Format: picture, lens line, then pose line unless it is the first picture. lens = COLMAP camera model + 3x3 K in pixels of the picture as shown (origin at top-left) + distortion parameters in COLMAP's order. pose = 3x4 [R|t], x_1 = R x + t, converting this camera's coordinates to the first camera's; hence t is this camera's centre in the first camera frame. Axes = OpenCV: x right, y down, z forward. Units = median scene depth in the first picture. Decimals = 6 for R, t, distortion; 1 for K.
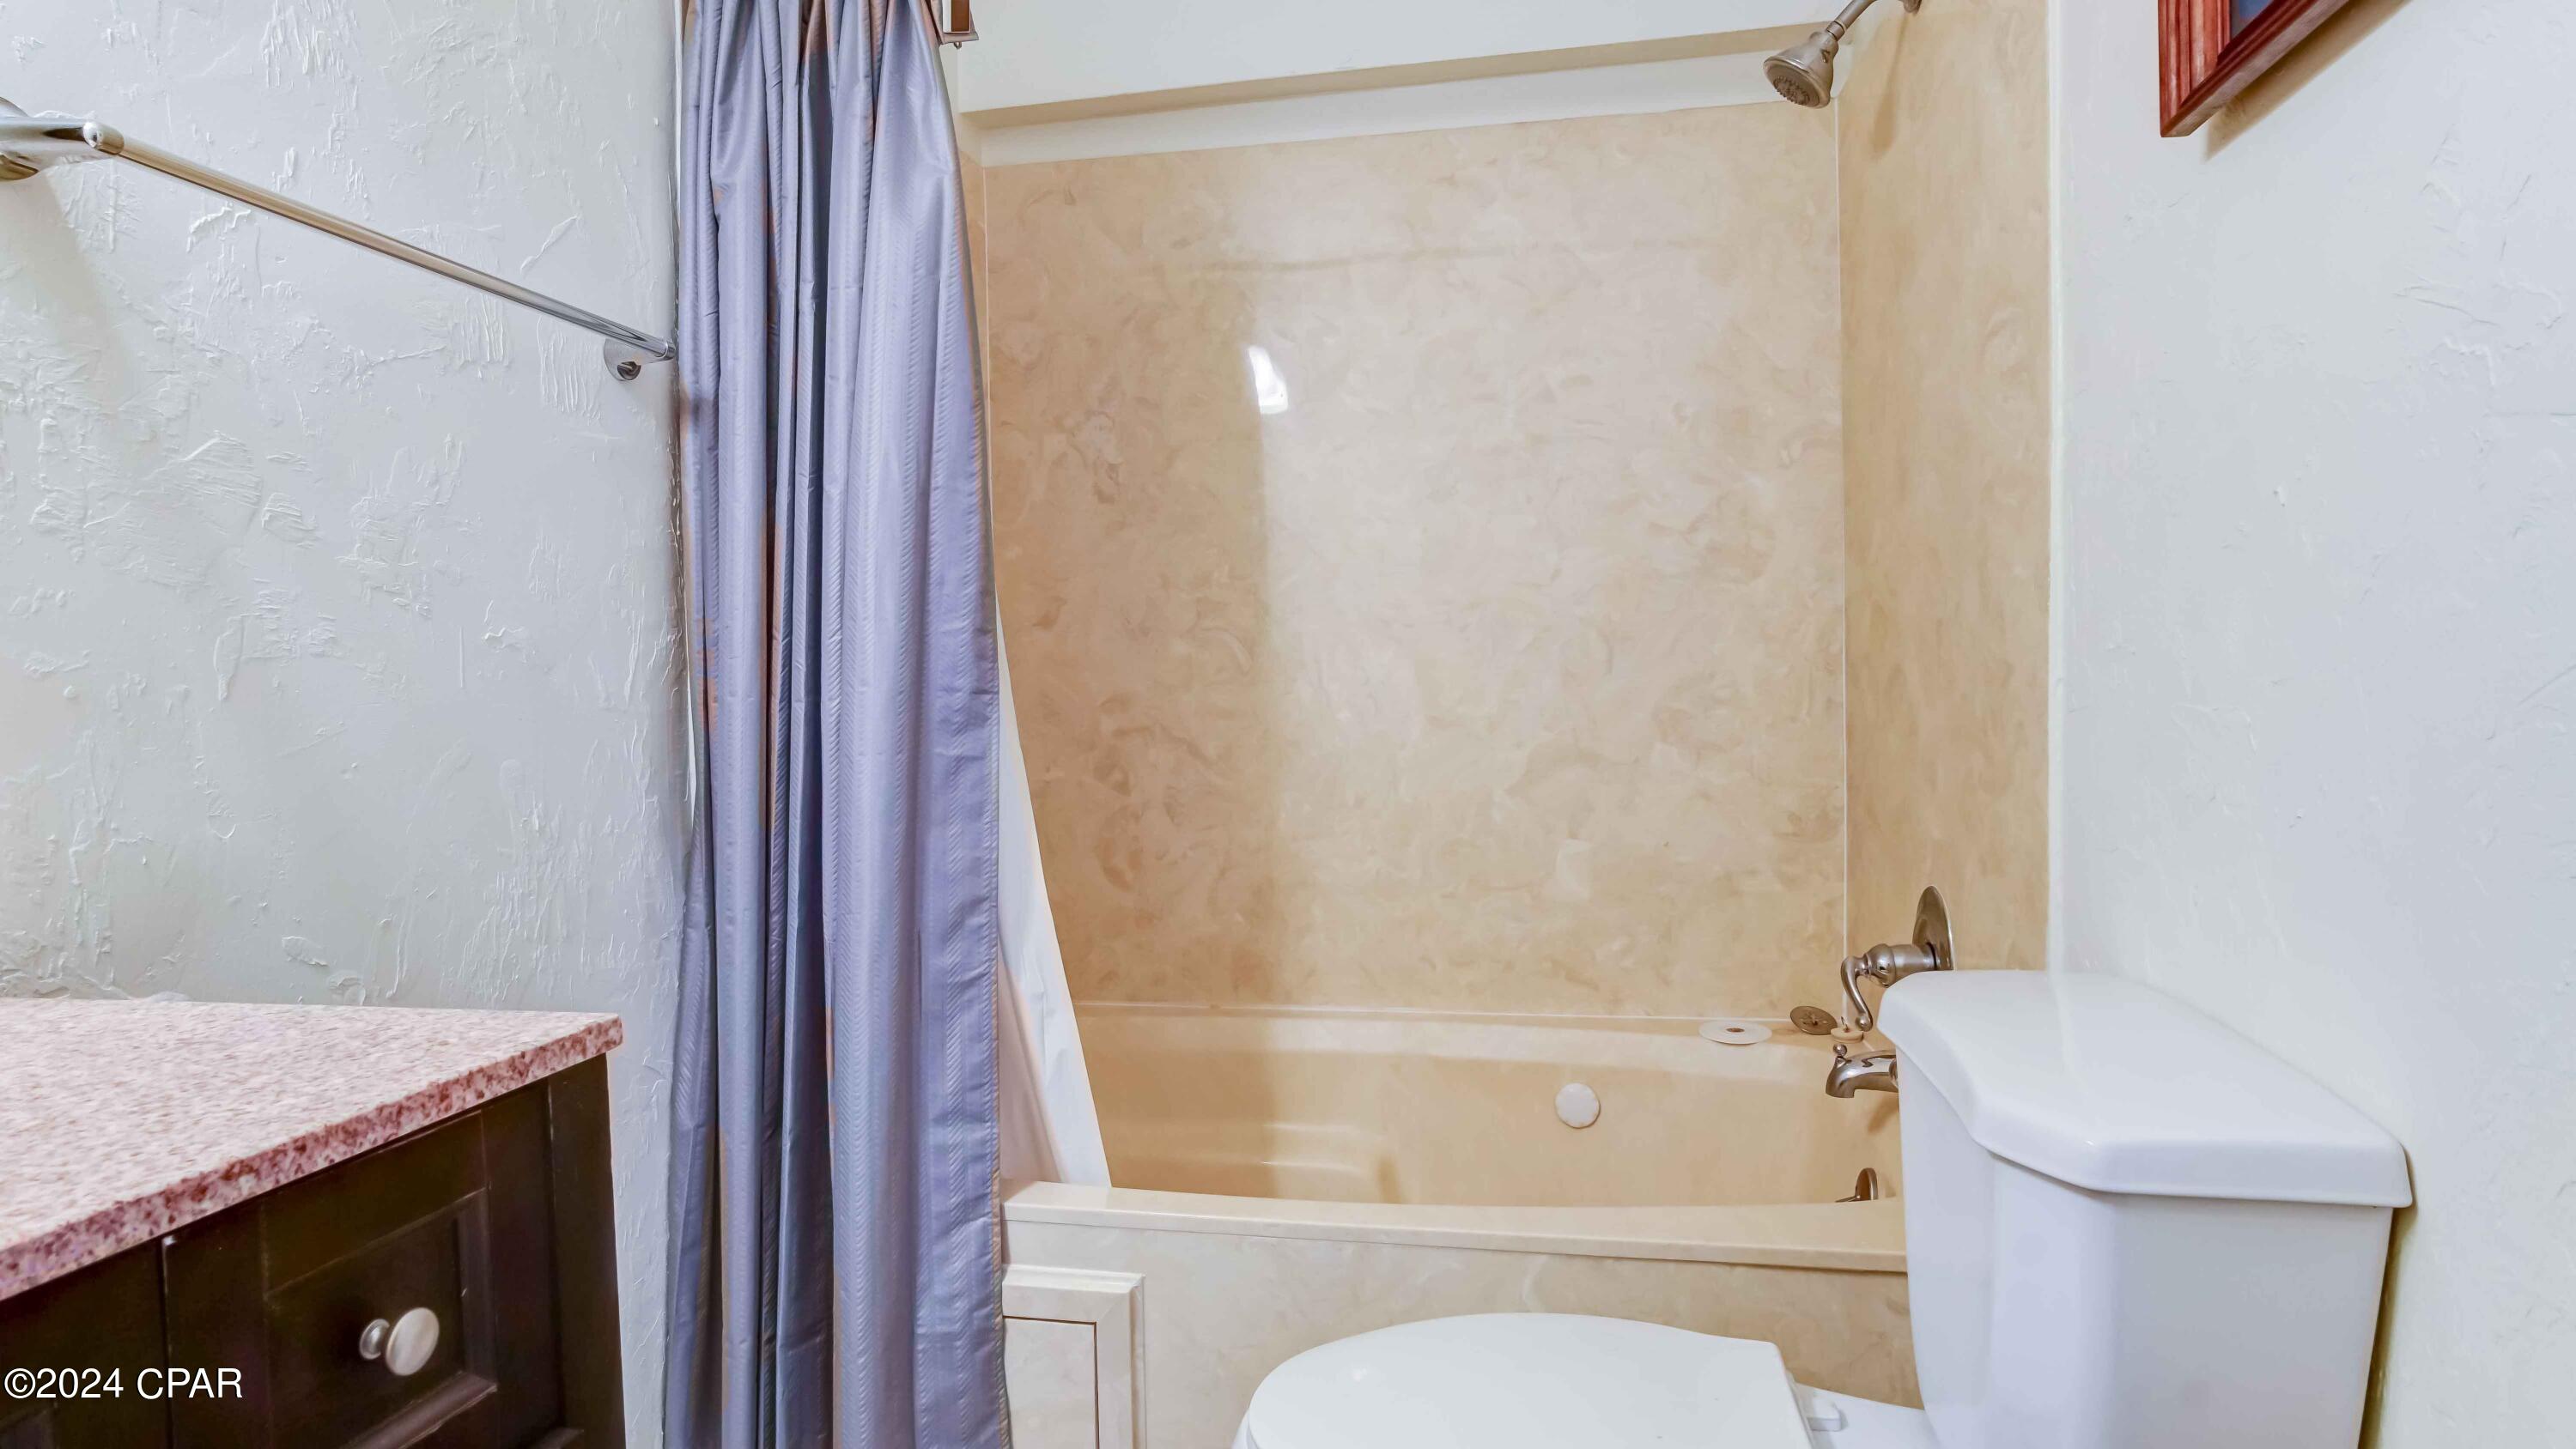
lens RADIAL K [[1362.0, 0, 1288.0], [0, 1362.0, 724.5], [0, 0, 1]] dist [-0.042888, 0.017166]
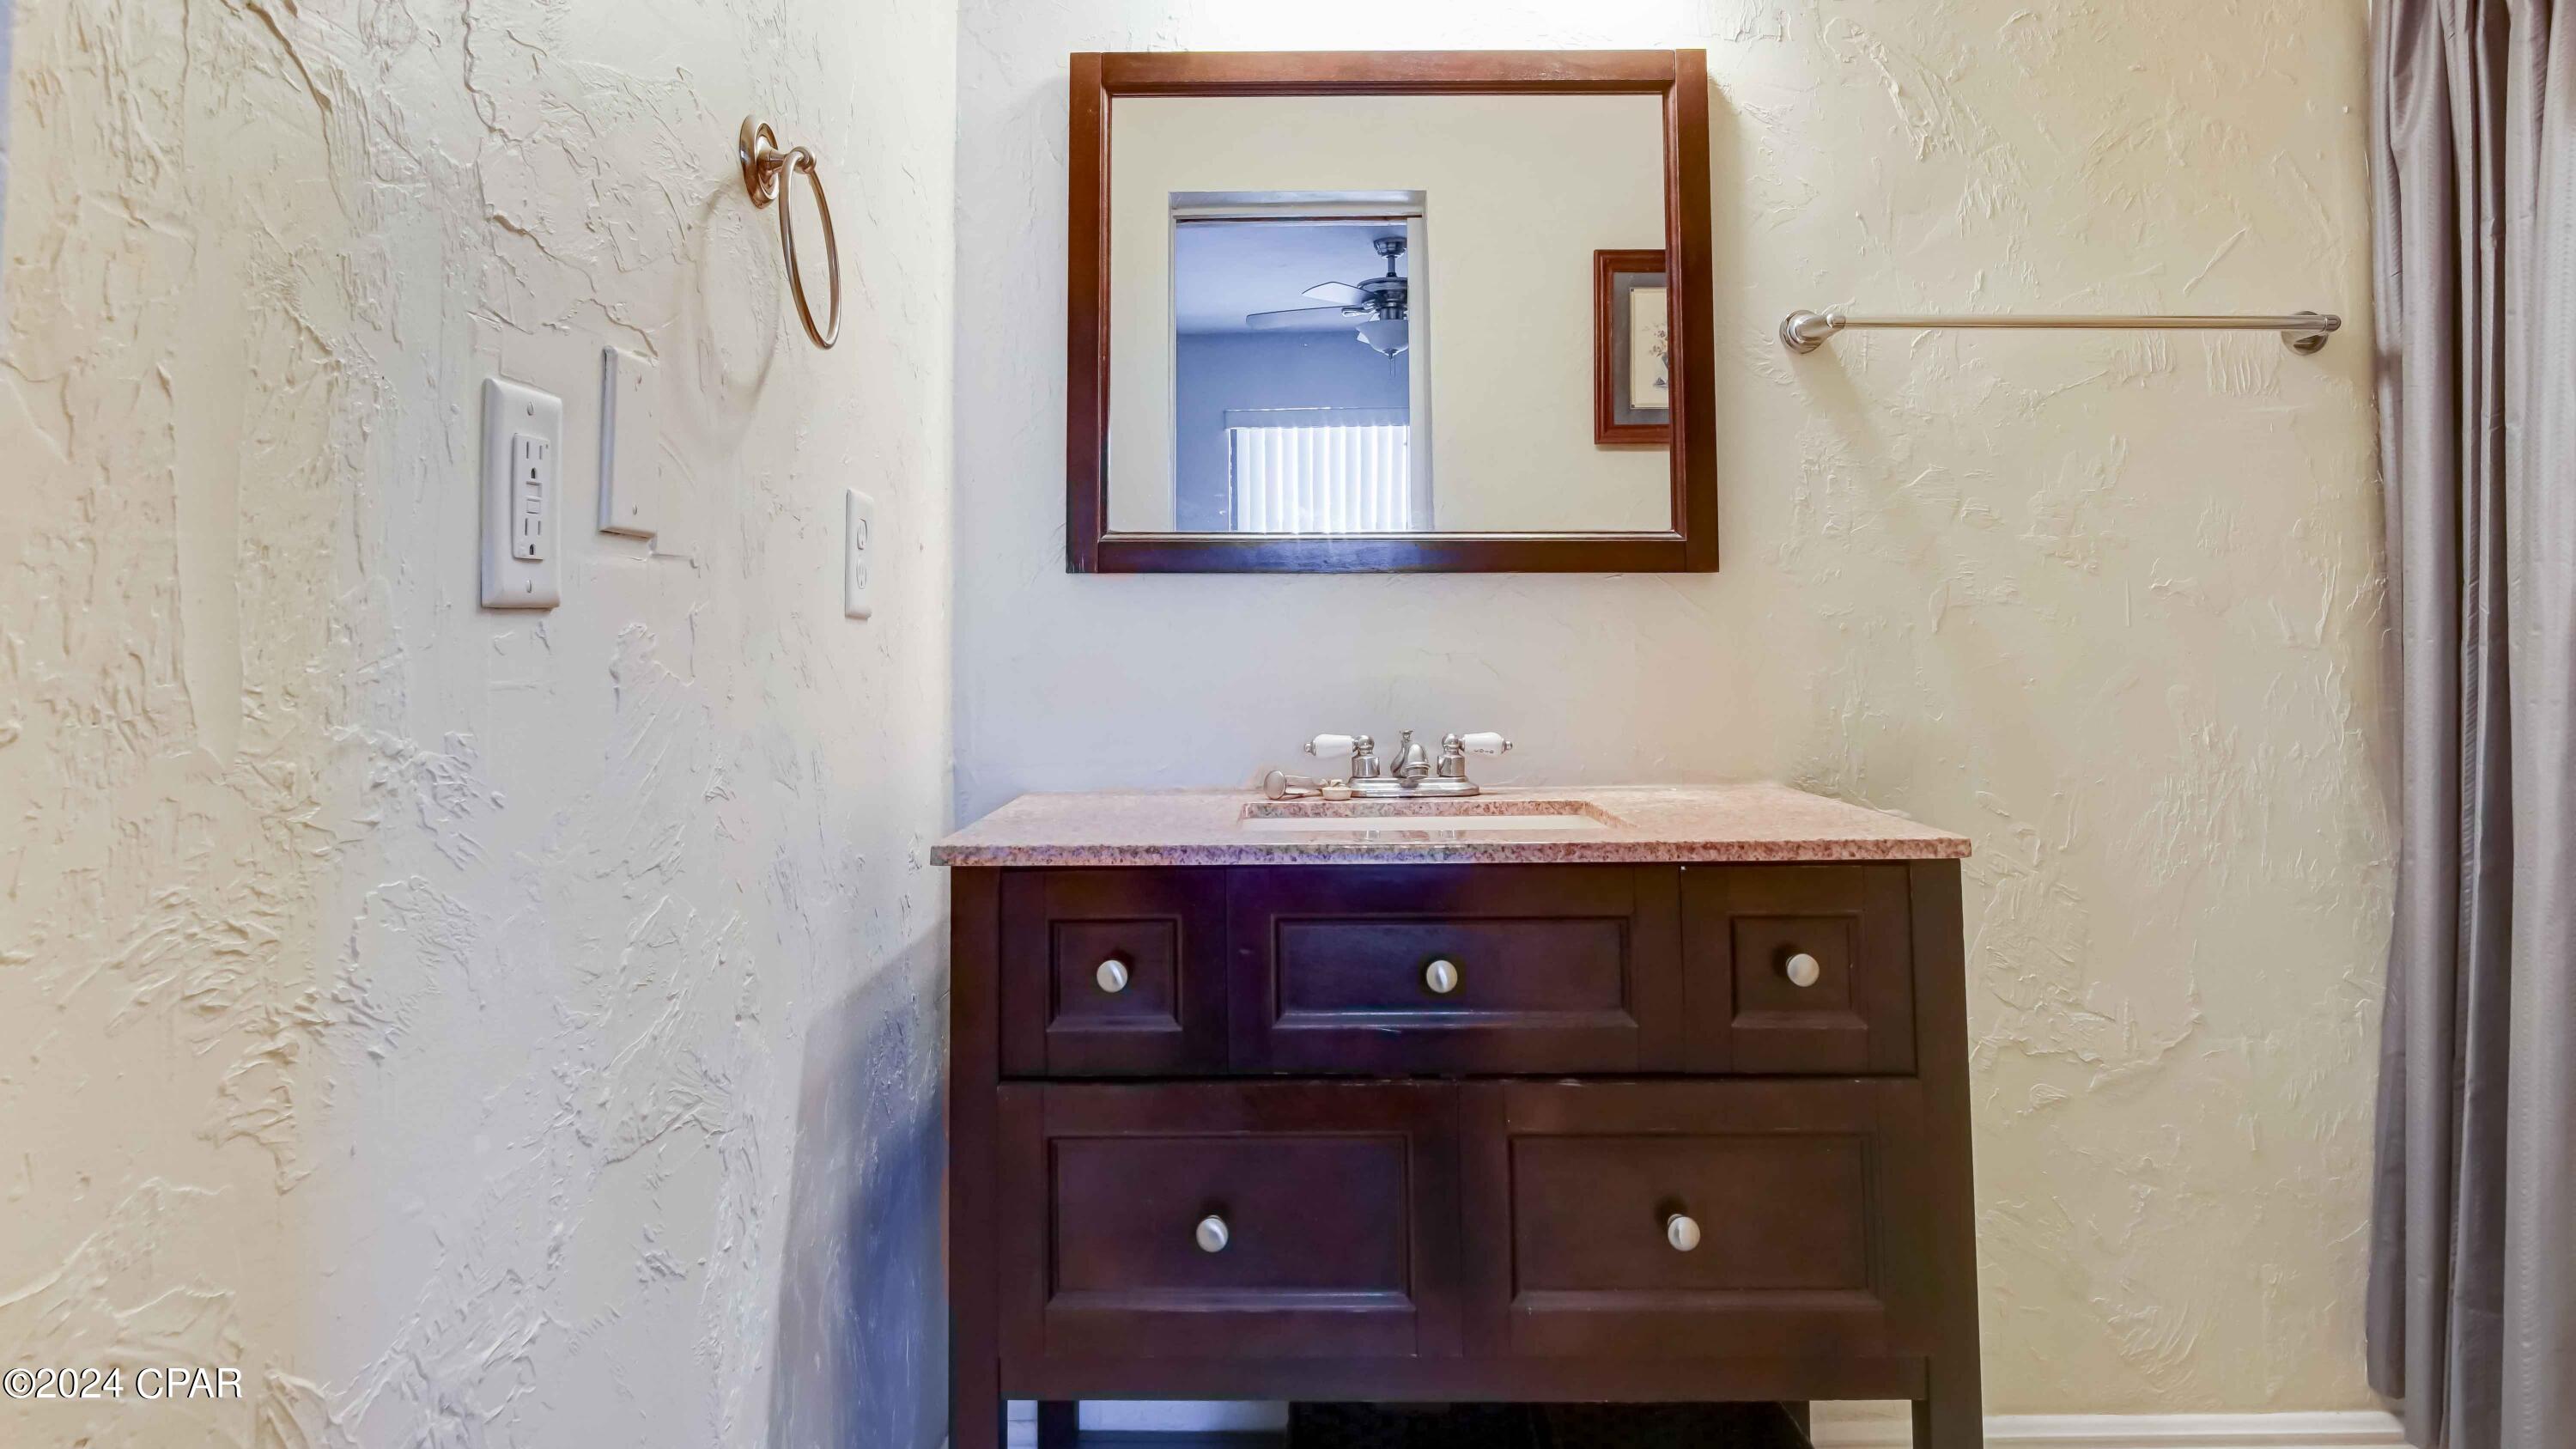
lens RADIAL K [[1398.4, 0, 1288.5], [0, 1398.4, 707.0], [0, 0, 1]] dist [-0.038956, 0.017438]
pose [[0.194816, 0.070223, -0.978323, 0.563960], [-0.032385, 0.997350, 0.065140, -0.010652], [0.980305, 0.018992, 0.196574, -0.062960]]
